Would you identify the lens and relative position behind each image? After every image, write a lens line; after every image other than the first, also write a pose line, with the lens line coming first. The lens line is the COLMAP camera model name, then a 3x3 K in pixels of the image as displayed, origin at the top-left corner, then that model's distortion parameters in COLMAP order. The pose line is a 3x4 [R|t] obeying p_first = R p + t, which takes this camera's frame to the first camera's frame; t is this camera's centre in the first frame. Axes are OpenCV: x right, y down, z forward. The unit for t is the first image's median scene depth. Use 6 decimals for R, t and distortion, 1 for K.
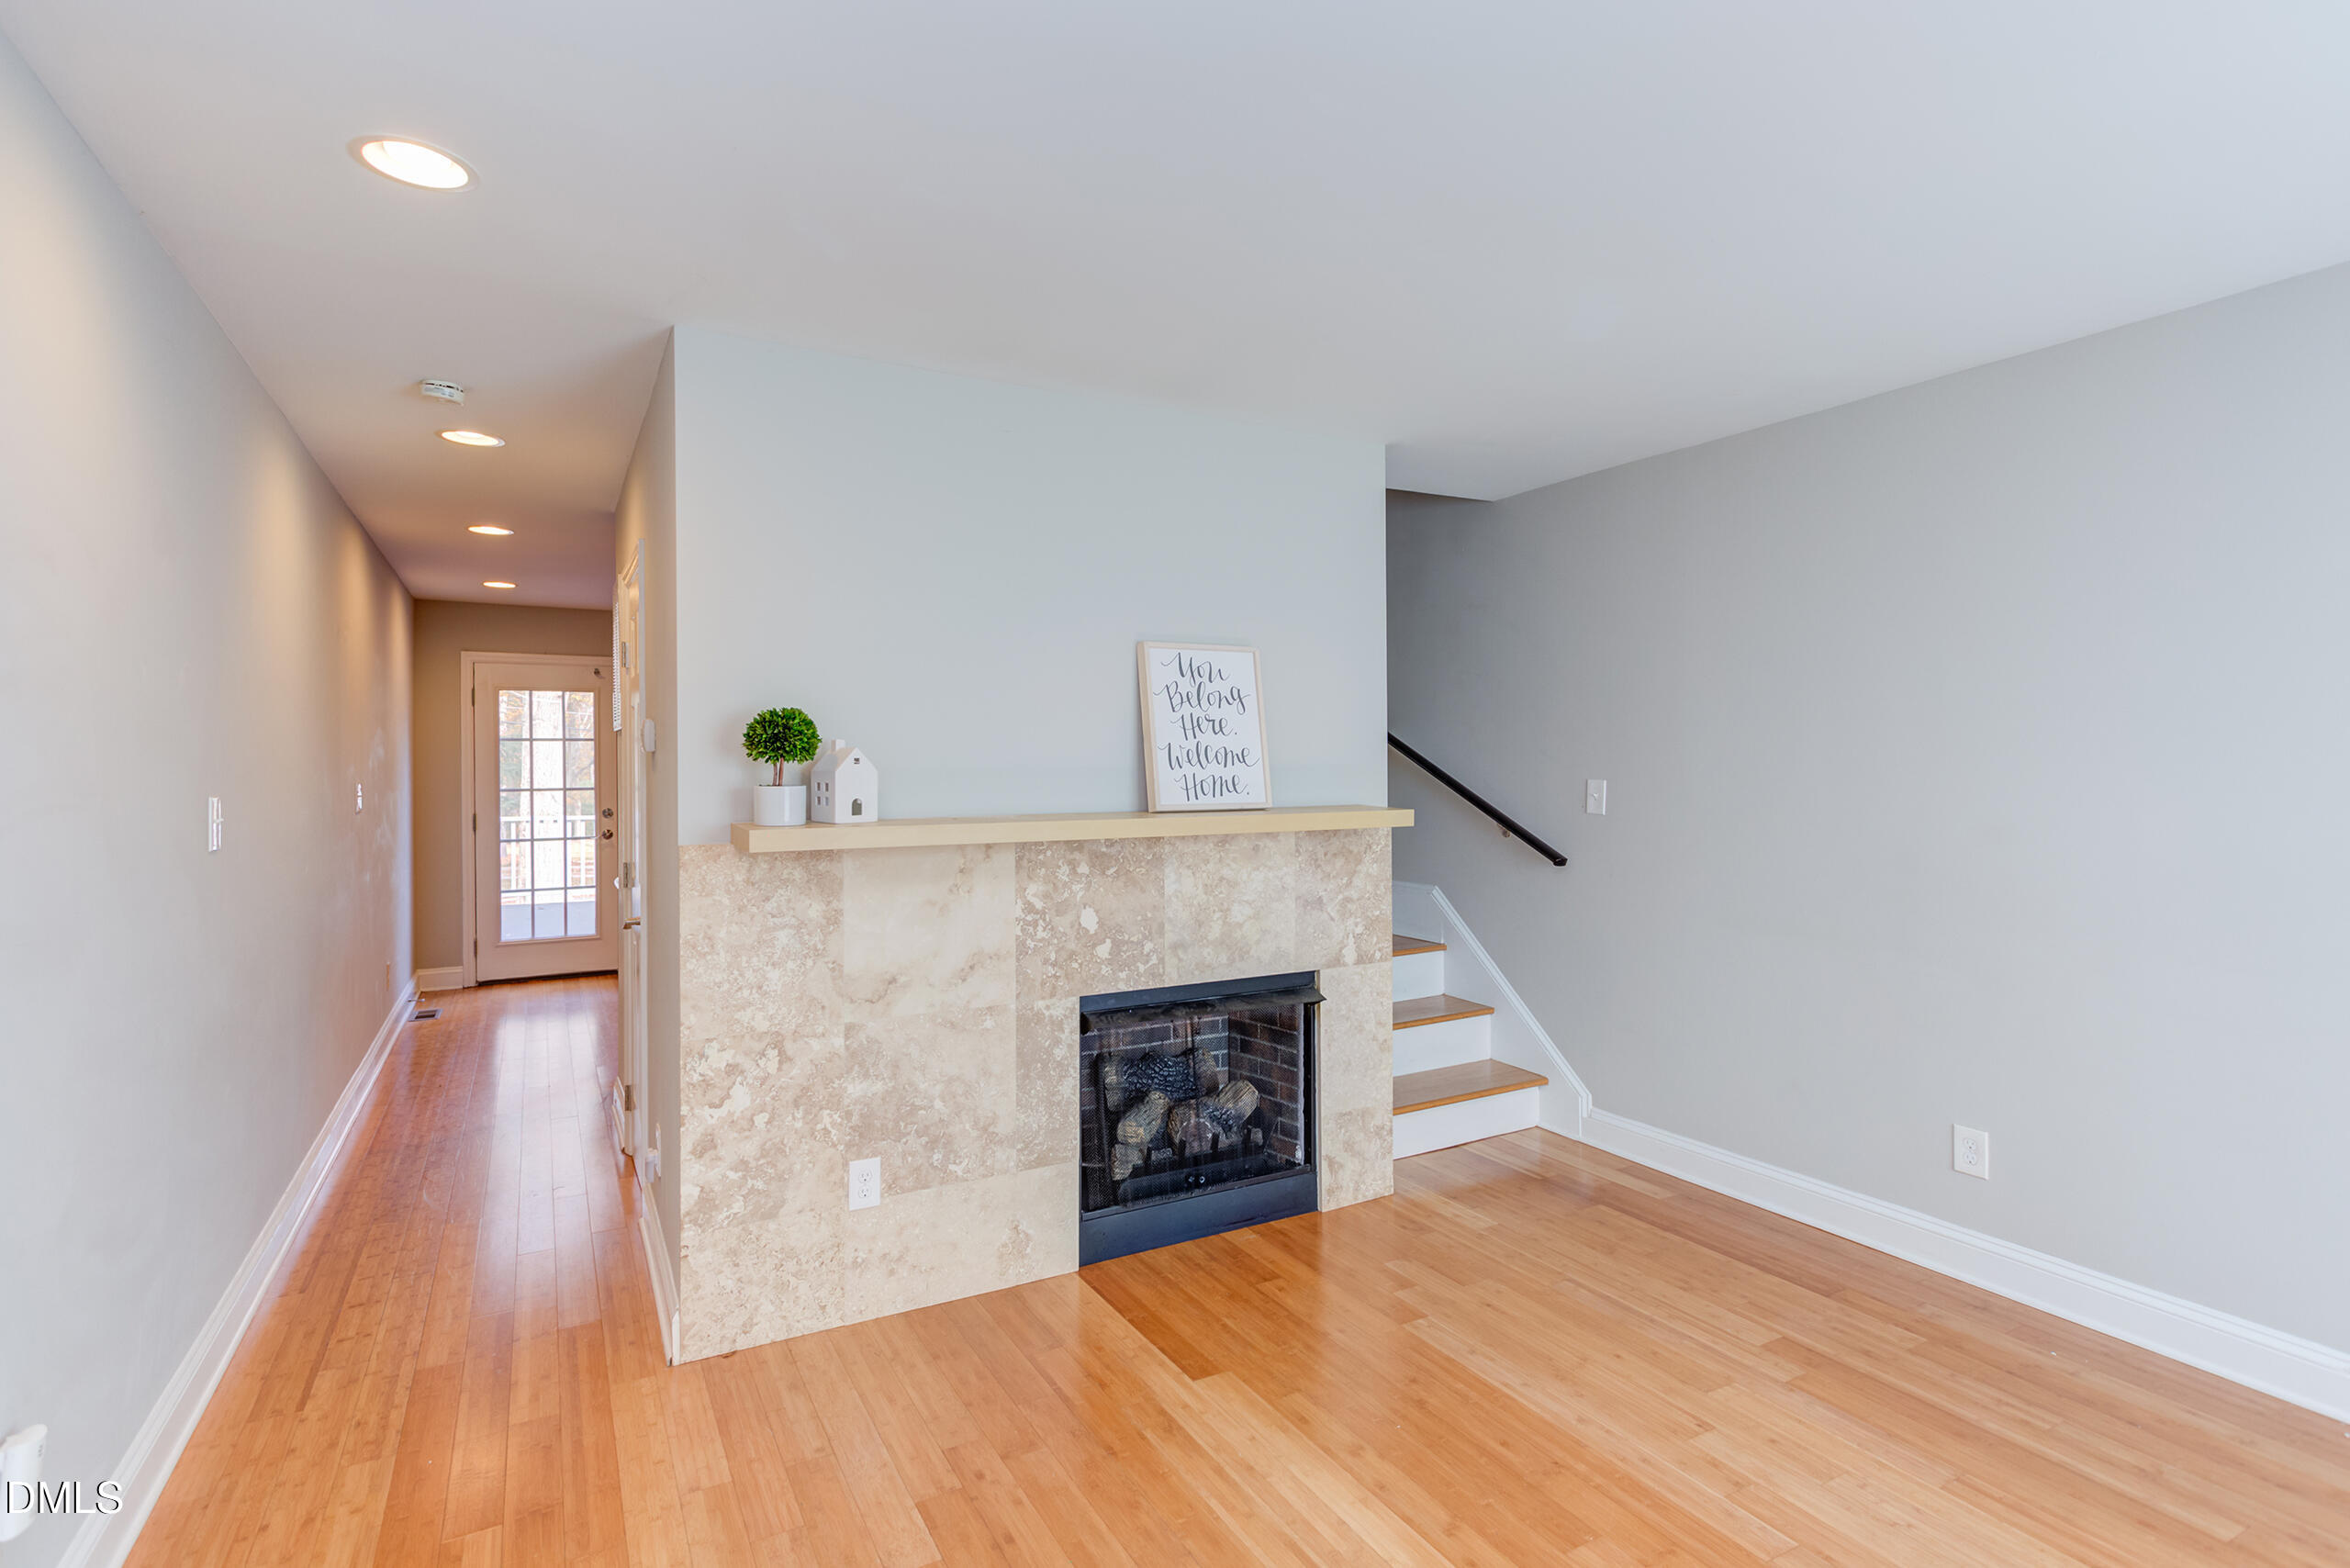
lens RADIAL K [[1152.2, 0, 1166.7], [0, 1152.2, 759.5], [0, 0, 1]] dist [0.009457, 0.013048]
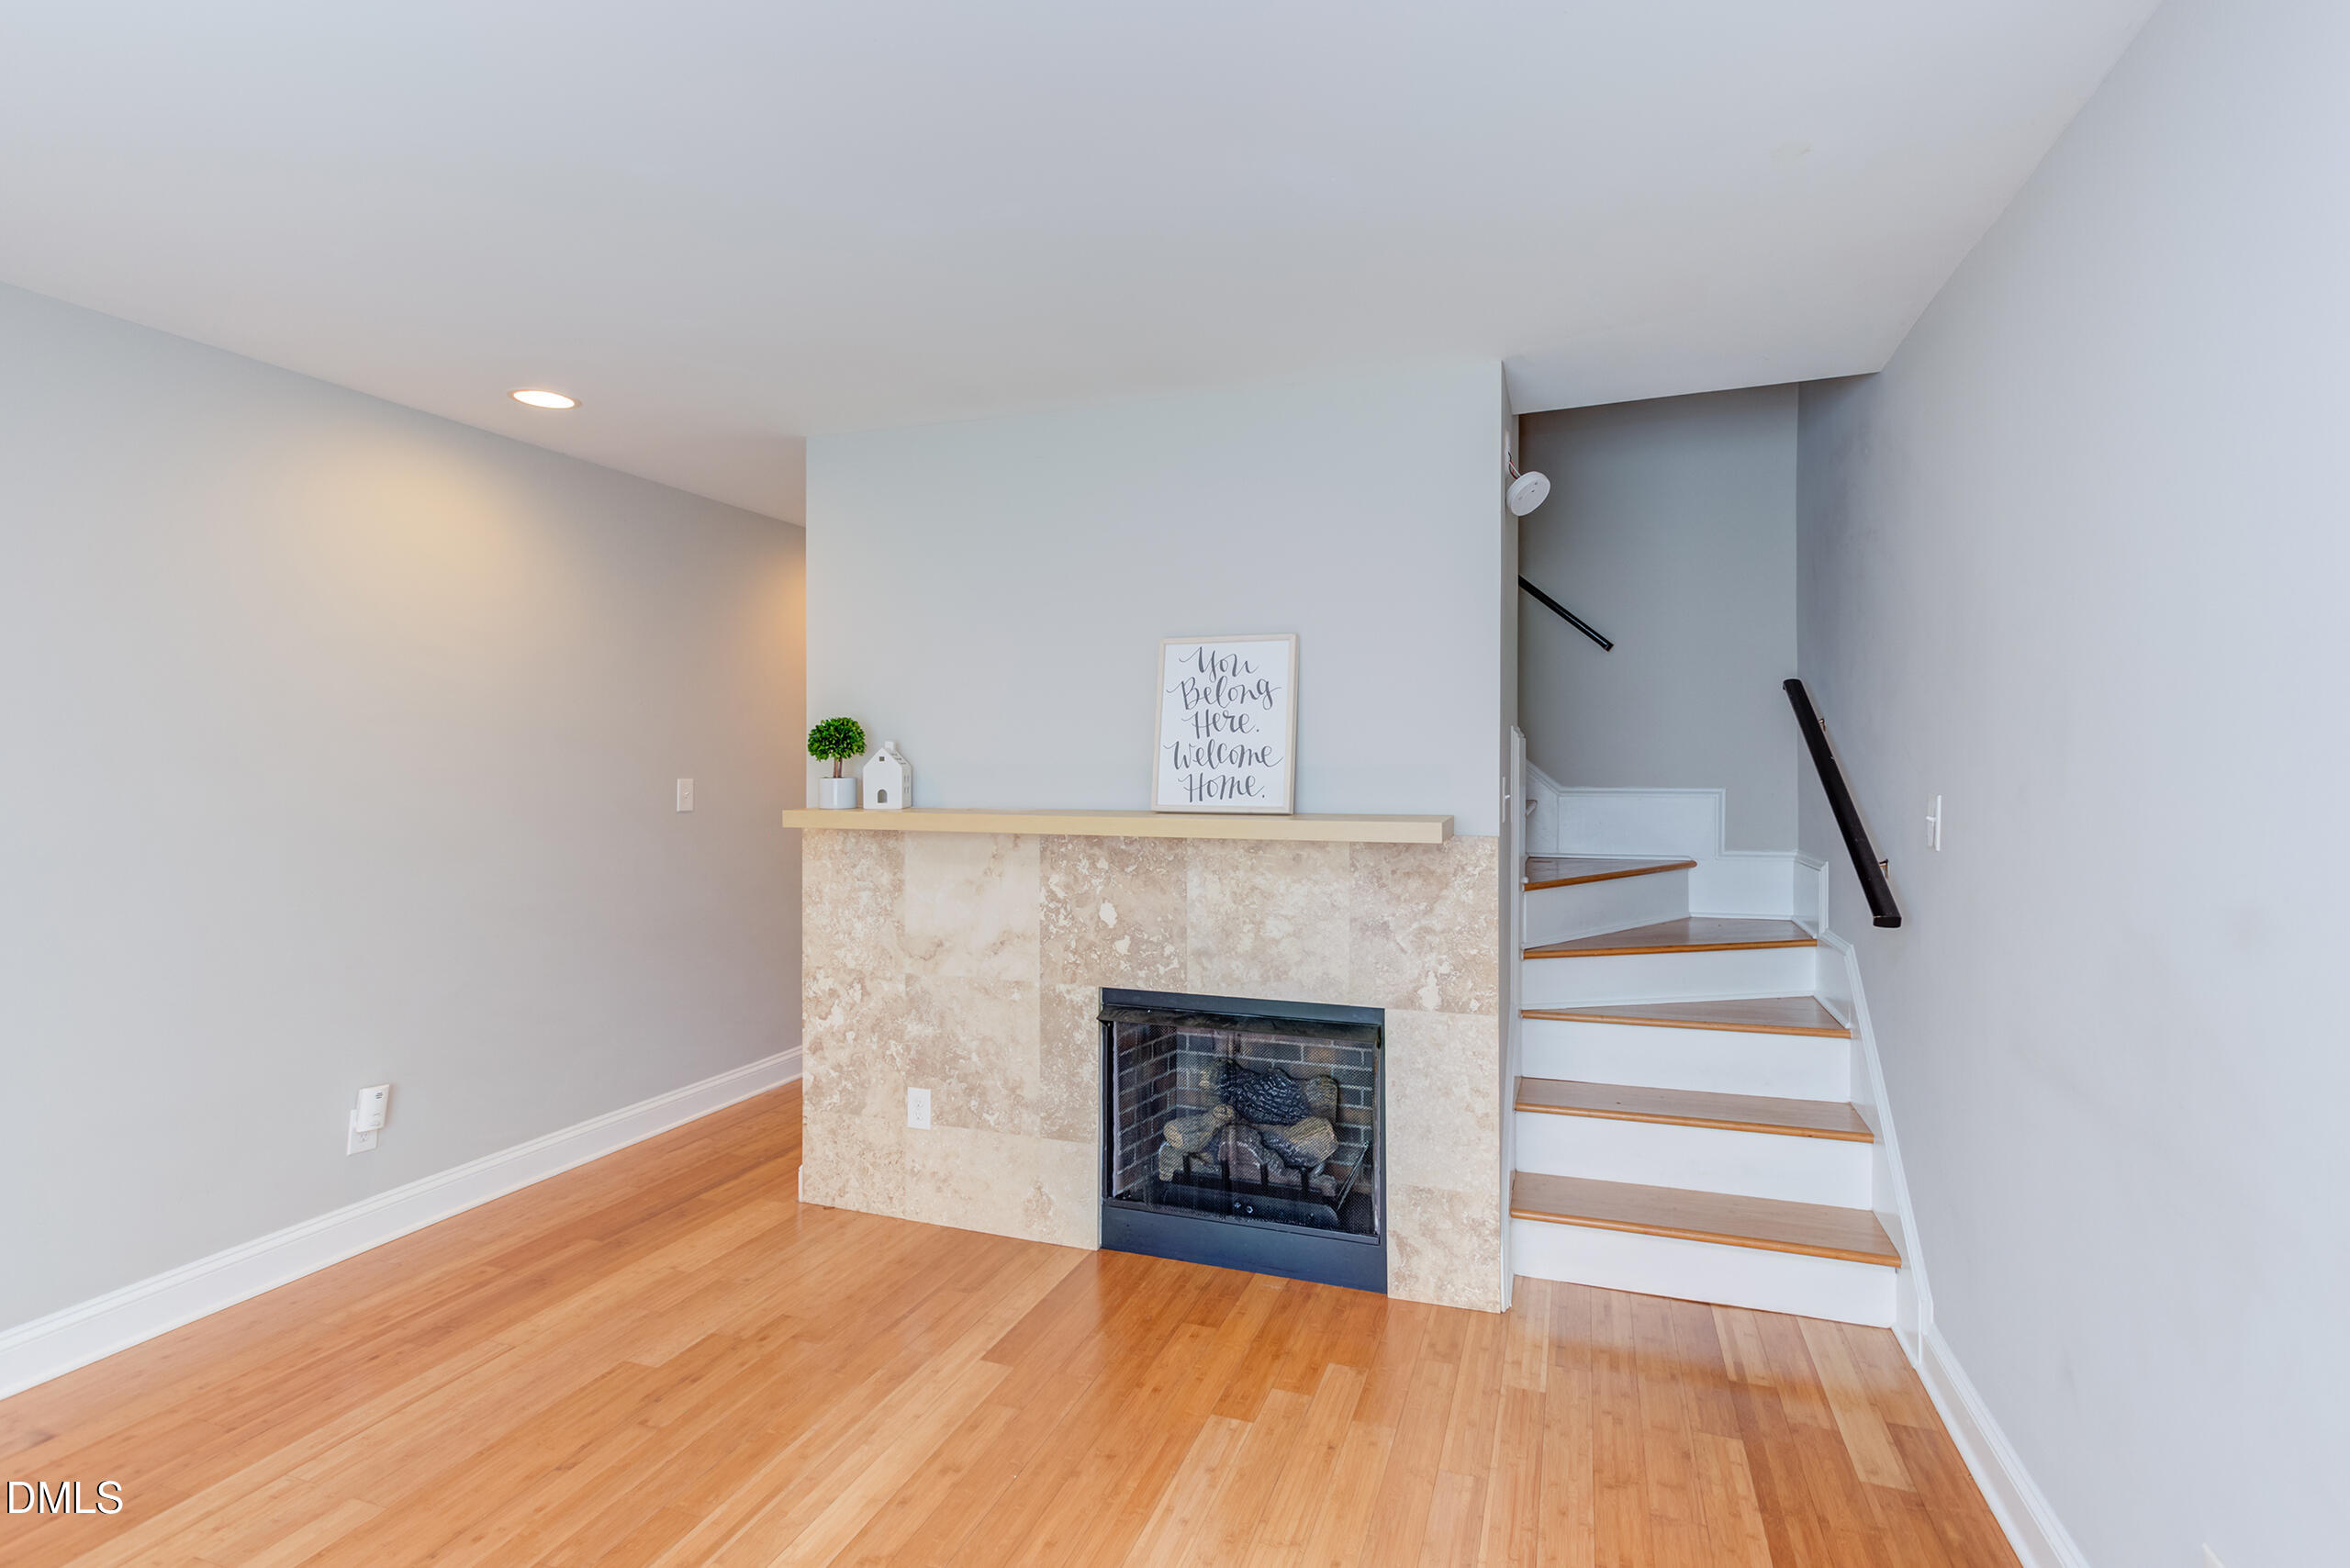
lens RADIAL K [[1152.2, 0, 1166.7], [0, 1152.2, 759.5], [0, 0, 1]] dist [0.009457, 0.013048]
pose [[0.657462, 0.003864, -0.753478, 0.743695], [-0.002676, 0.999993, 0.002794, -0.001965], [0.753483, 0.000179, 0.657468, 0.364465]]
